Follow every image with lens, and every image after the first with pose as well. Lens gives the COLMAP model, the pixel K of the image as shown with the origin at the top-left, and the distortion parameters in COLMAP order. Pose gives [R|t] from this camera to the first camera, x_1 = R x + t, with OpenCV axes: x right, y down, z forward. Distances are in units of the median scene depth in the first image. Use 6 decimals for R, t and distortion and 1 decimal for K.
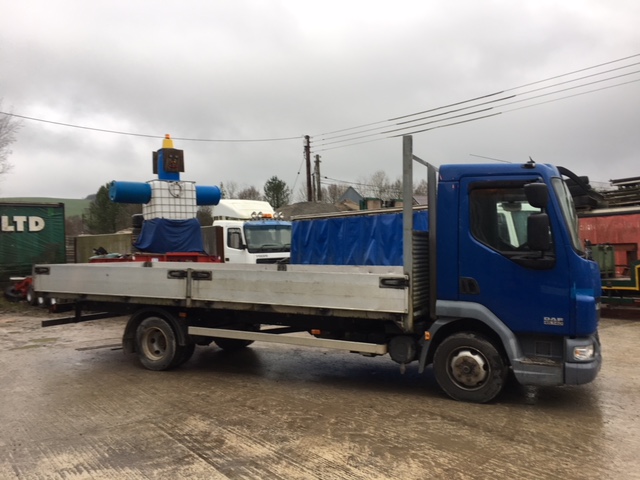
lens RADIAL K [[539.2, 0, 317.2], [0, 539.2, 247.2], [0, 0, 1]] dist [0.073513, -0.090313]
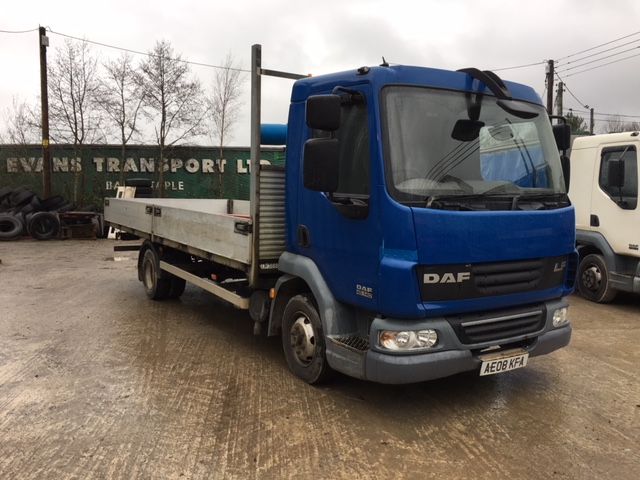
lens RADIAL K [[539.2, 0, 317.2], [0, 539.2, 247.2], [0, 0, 1]] dist [0.073513, -0.090313]
pose [[0.859550, 0.075253, -0.505481, 0.675425], [-0.023612, 0.993891, 0.107813, 0.002555], [0.510506, -0.080736, 0.856075, 0.335074]]
